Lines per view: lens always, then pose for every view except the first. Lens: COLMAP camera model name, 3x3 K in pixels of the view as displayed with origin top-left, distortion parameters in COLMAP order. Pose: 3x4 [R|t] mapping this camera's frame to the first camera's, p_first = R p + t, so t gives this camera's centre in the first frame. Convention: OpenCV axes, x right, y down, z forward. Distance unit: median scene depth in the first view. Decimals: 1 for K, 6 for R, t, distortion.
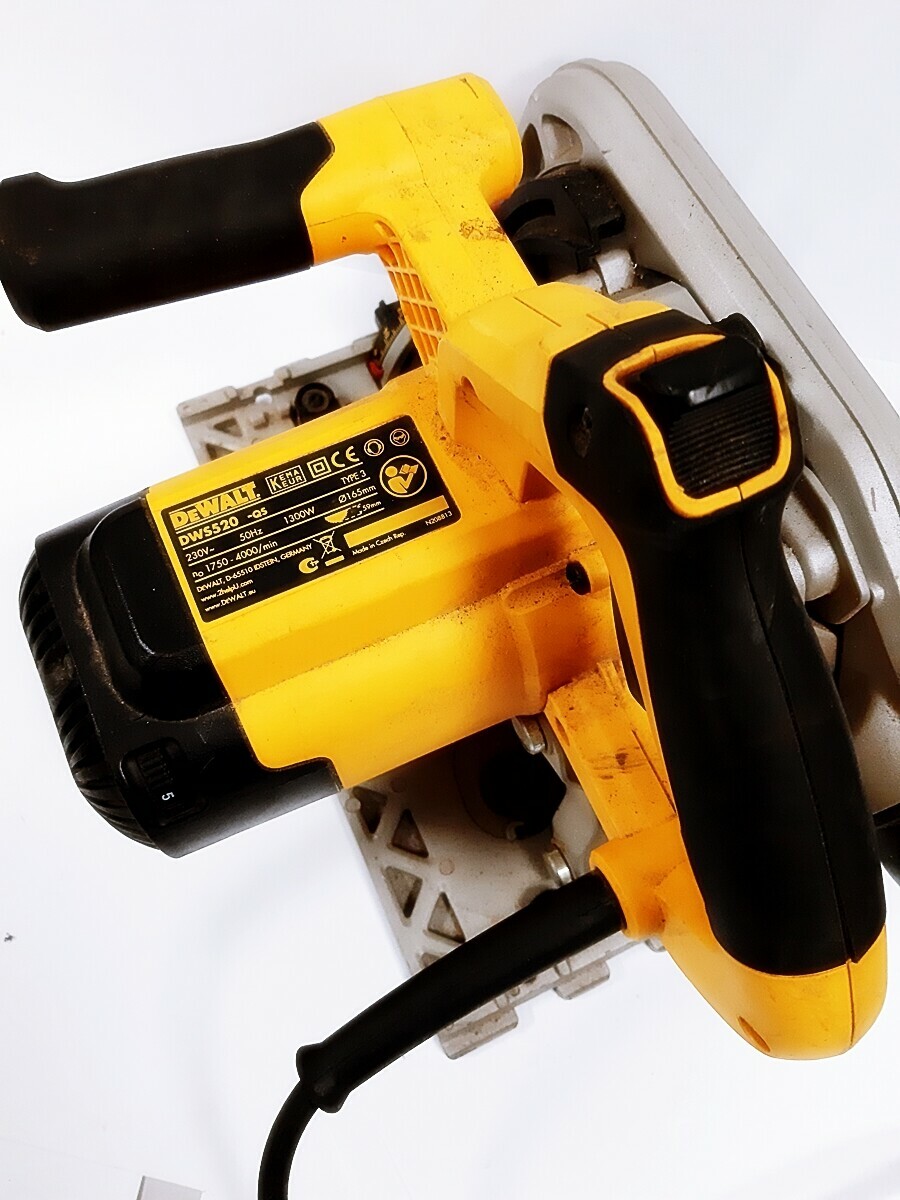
lens RADIAL K [[966.0, 0, 450.0], [0, 966.0, 600.0], [0, 0, 1]] dist [-0.046572, -0.001938]
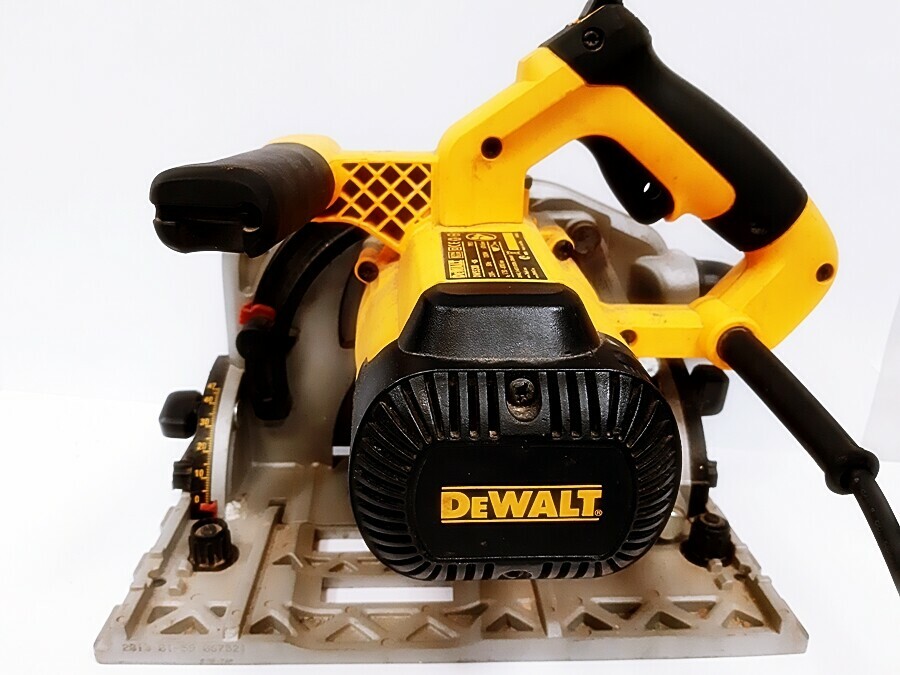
lens RADIAL K [[724.5, 0, 450.0], [0, 724.5, 337.5], [0, 0, 1]] dist [-0.046572, -0.001938]
pose [[0.380916, -0.331974, 0.862958, -1.156559], [0.856651, 0.477916, -0.194281, 0.136728], [-0.347926, 0.813258, 0.466432, 0.611933]]
